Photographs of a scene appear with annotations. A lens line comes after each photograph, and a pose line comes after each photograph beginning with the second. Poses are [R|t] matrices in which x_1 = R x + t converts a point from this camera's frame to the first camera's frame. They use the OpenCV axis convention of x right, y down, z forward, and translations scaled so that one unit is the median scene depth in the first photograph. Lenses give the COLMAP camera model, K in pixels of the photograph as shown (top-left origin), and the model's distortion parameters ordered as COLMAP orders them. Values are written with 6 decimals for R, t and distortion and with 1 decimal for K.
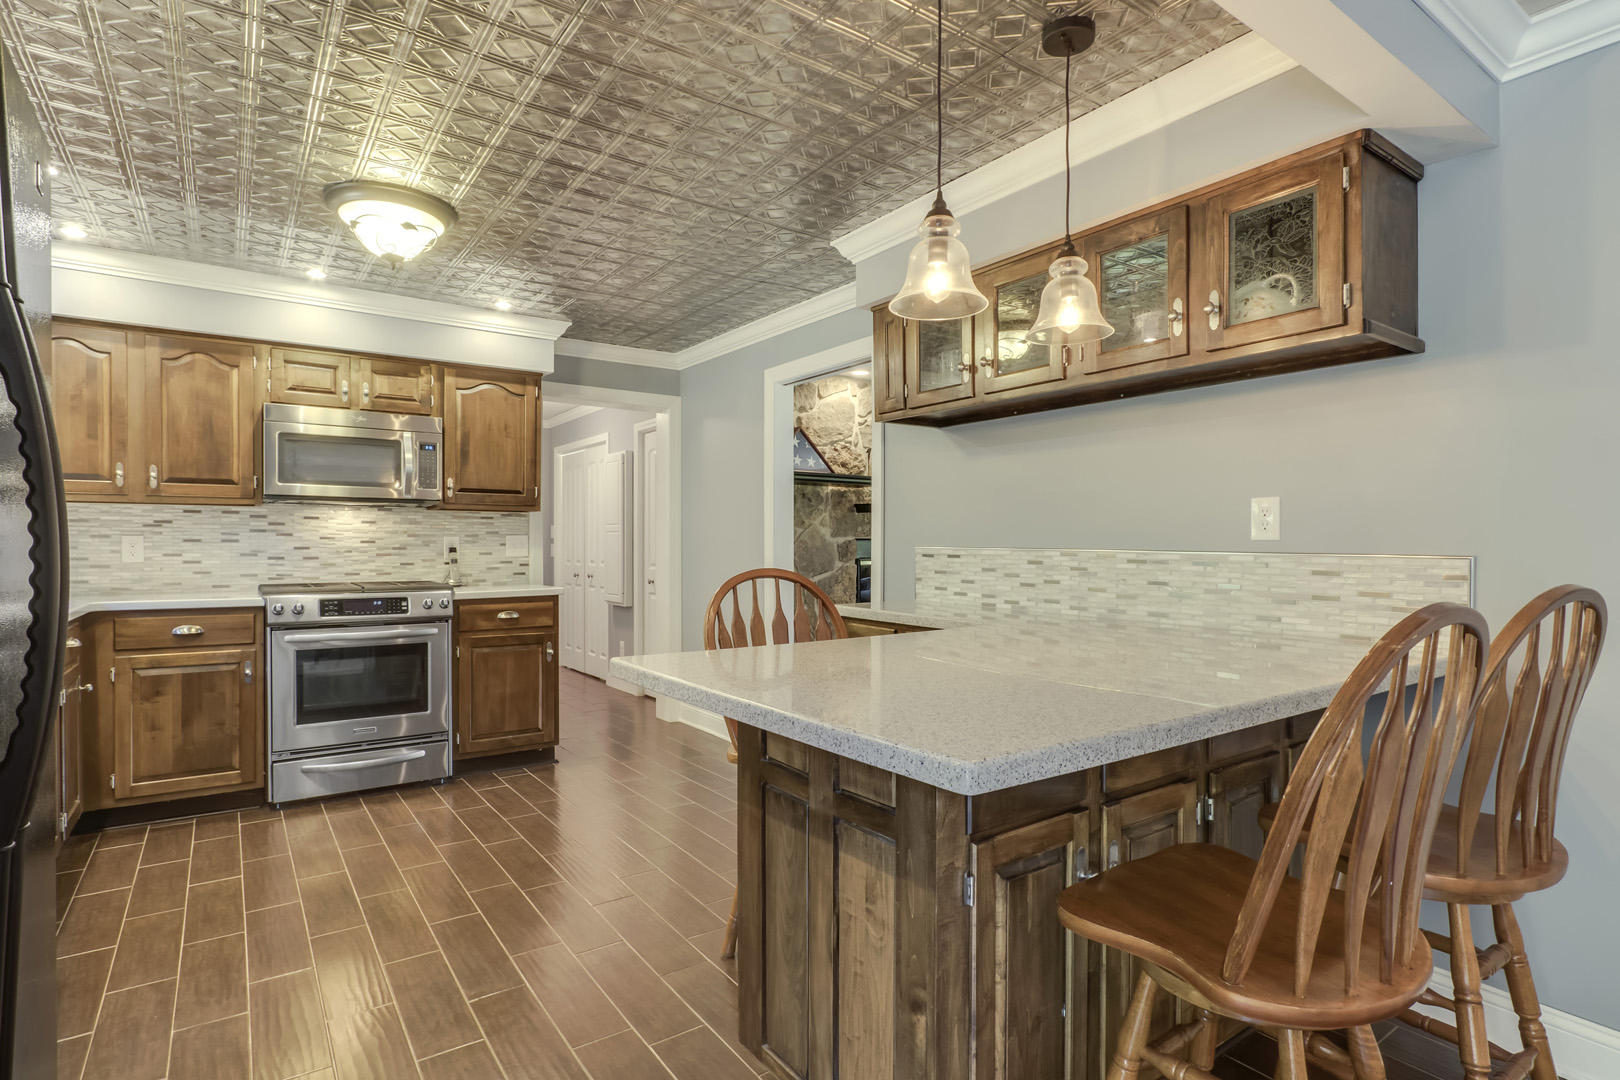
lens RADIAL K [[822.2, 0, 813.9], [0, 822.2, 545.3], [0, 0, 1]] dist [-0.011297, 0.005590]
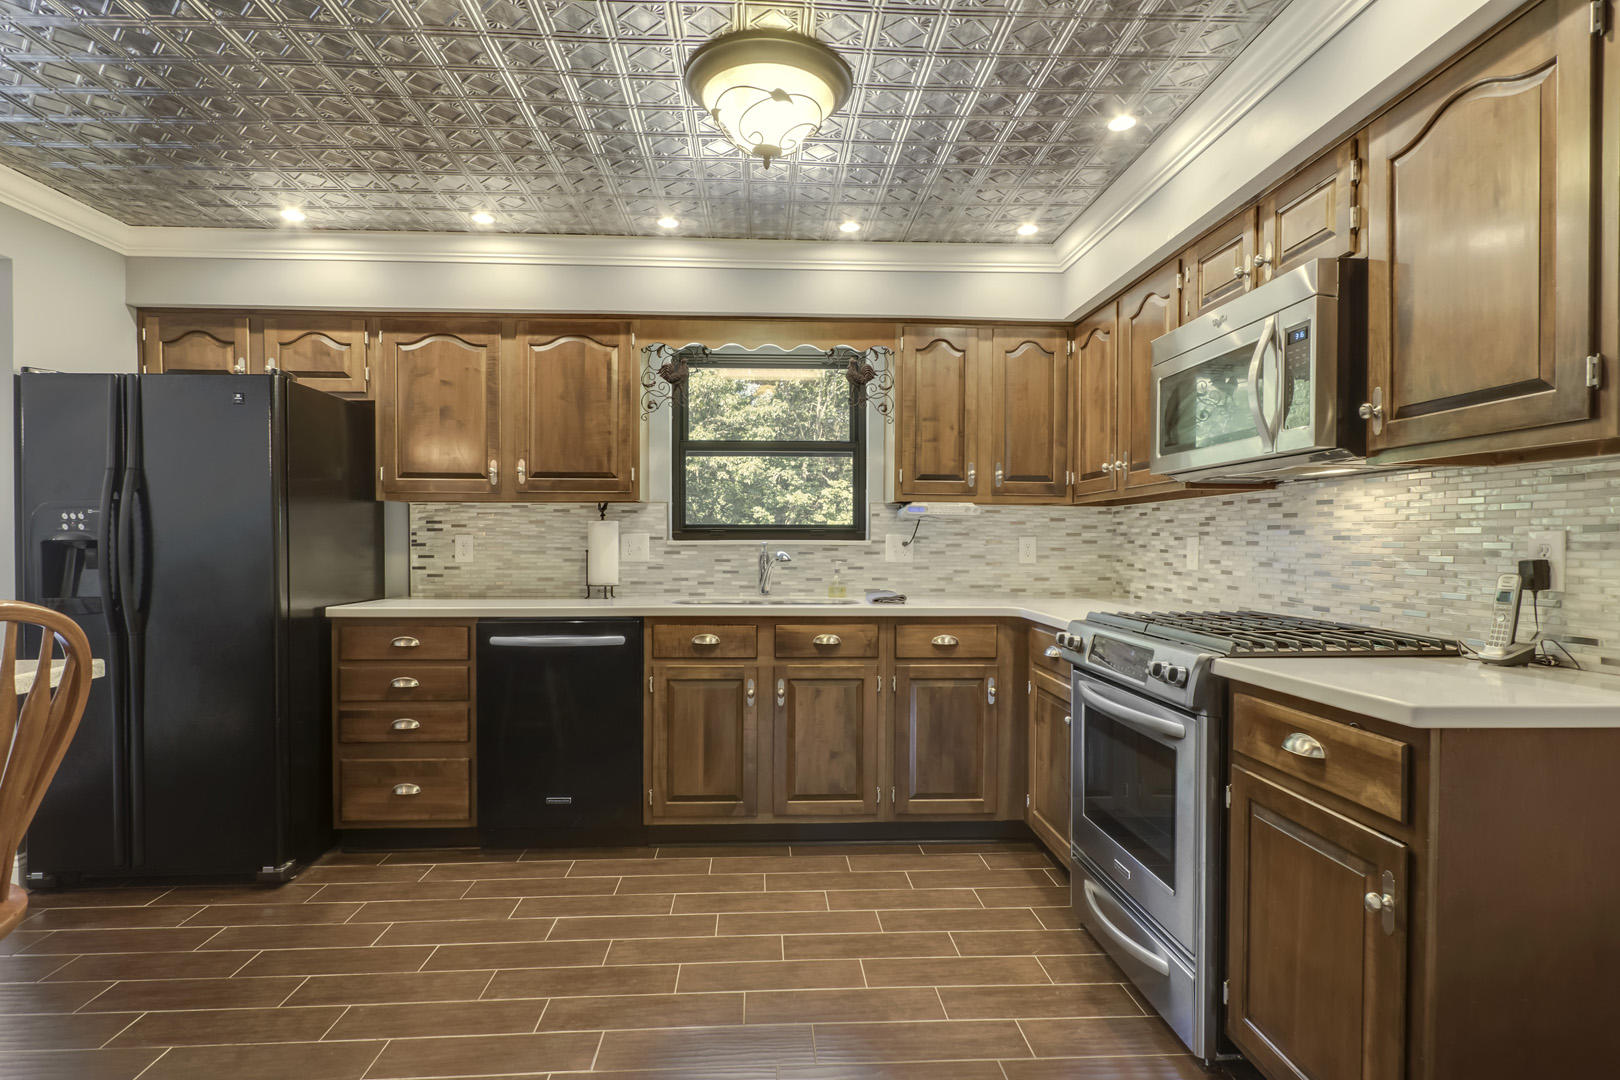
lens RADIAL K [[822.2, 0, 804.9], [0, 822.2, 553.0], [0, 0, 1]] dist [-0.011297, 0.005590]
pose [[-0.545363, 0.009482, -0.838147, 0.056392], [-0.003332, 0.999904, 0.013480, -0.005241], [0.838194, 0.010144, -0.545278, 1.056658]]
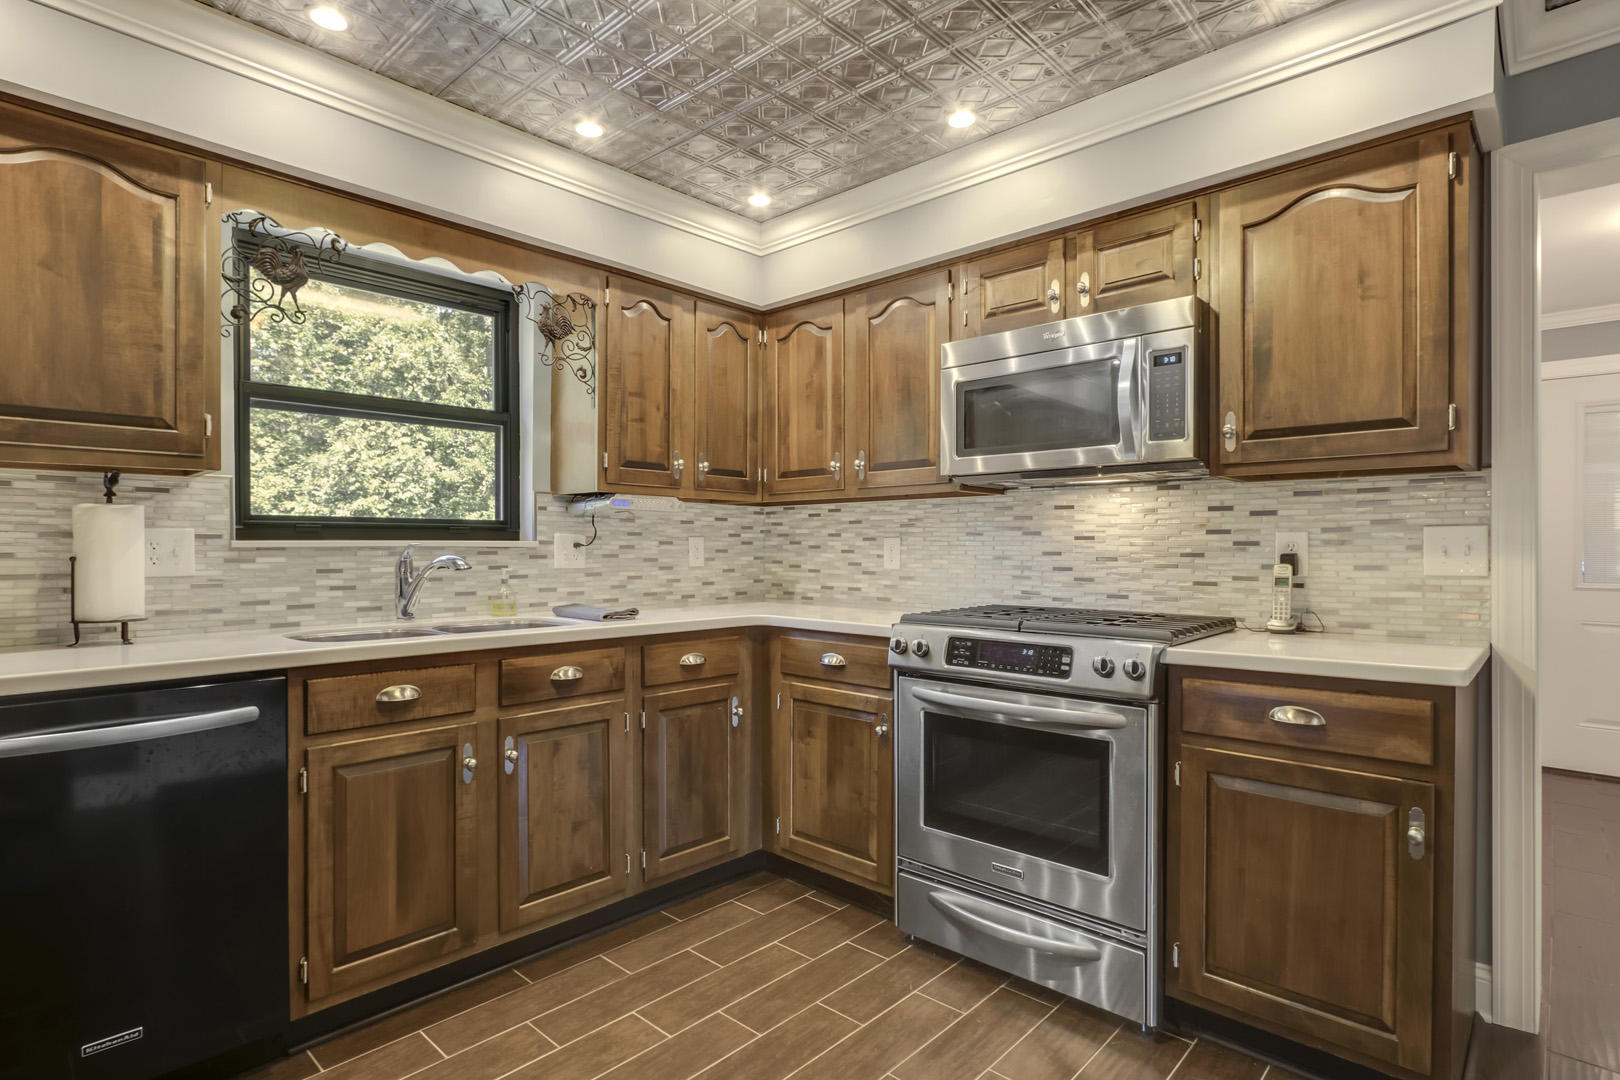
lens RADIAL K [[822.2, 0, 801.0], [0, 822.2, 552.3], [0, 0, 1]] dist [-0.011297, 0.005590]
pose [[0.188533, 0.005409, -0.982052, -0.009150], [-0.000033, 0.999985, 0.005502, -0.001209], [0.982067, -0.001004, 0.188531, 0.702525]]
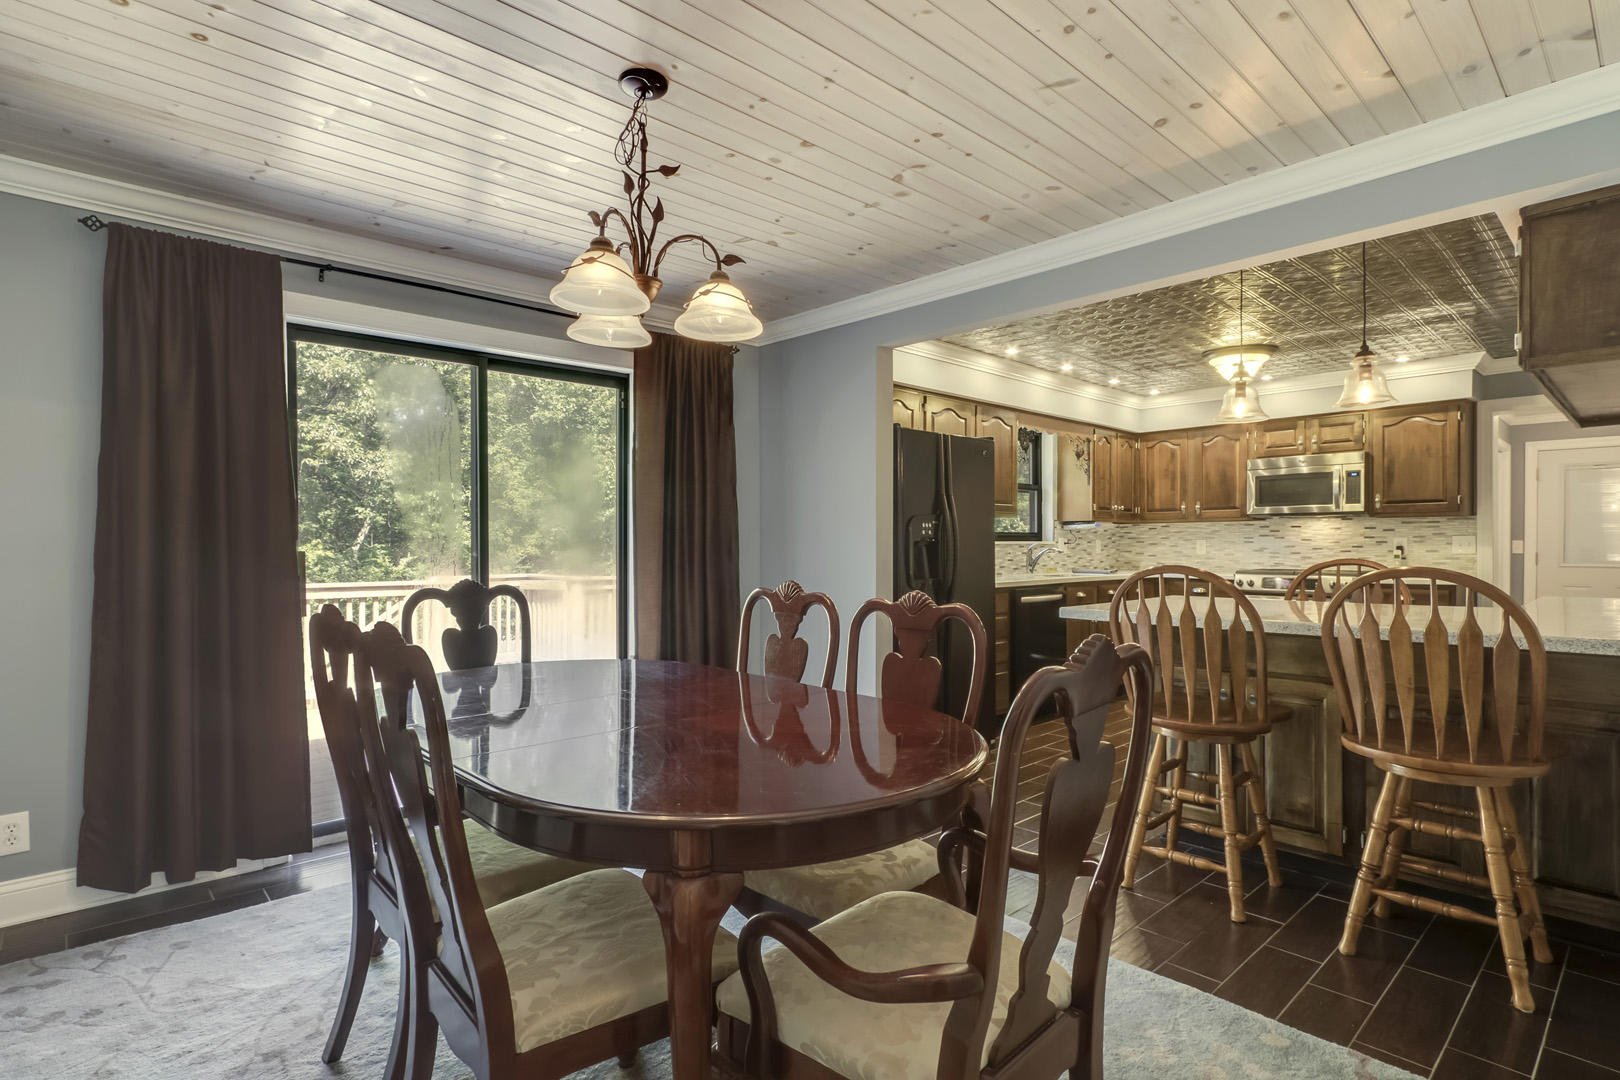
lens RADIAL K [[822.2, 0, 799.4], [0, 822.2, 547.4], [0, 0, 1]] dist [-0.011297, 0.005590]
pose [[0.125474, 0.000149, -0.992097, 0.820386], [0.000719, 1.000000, 0.000241, 0.004167], [0.992097, -0.000743, 0.125474, -0.112640]]
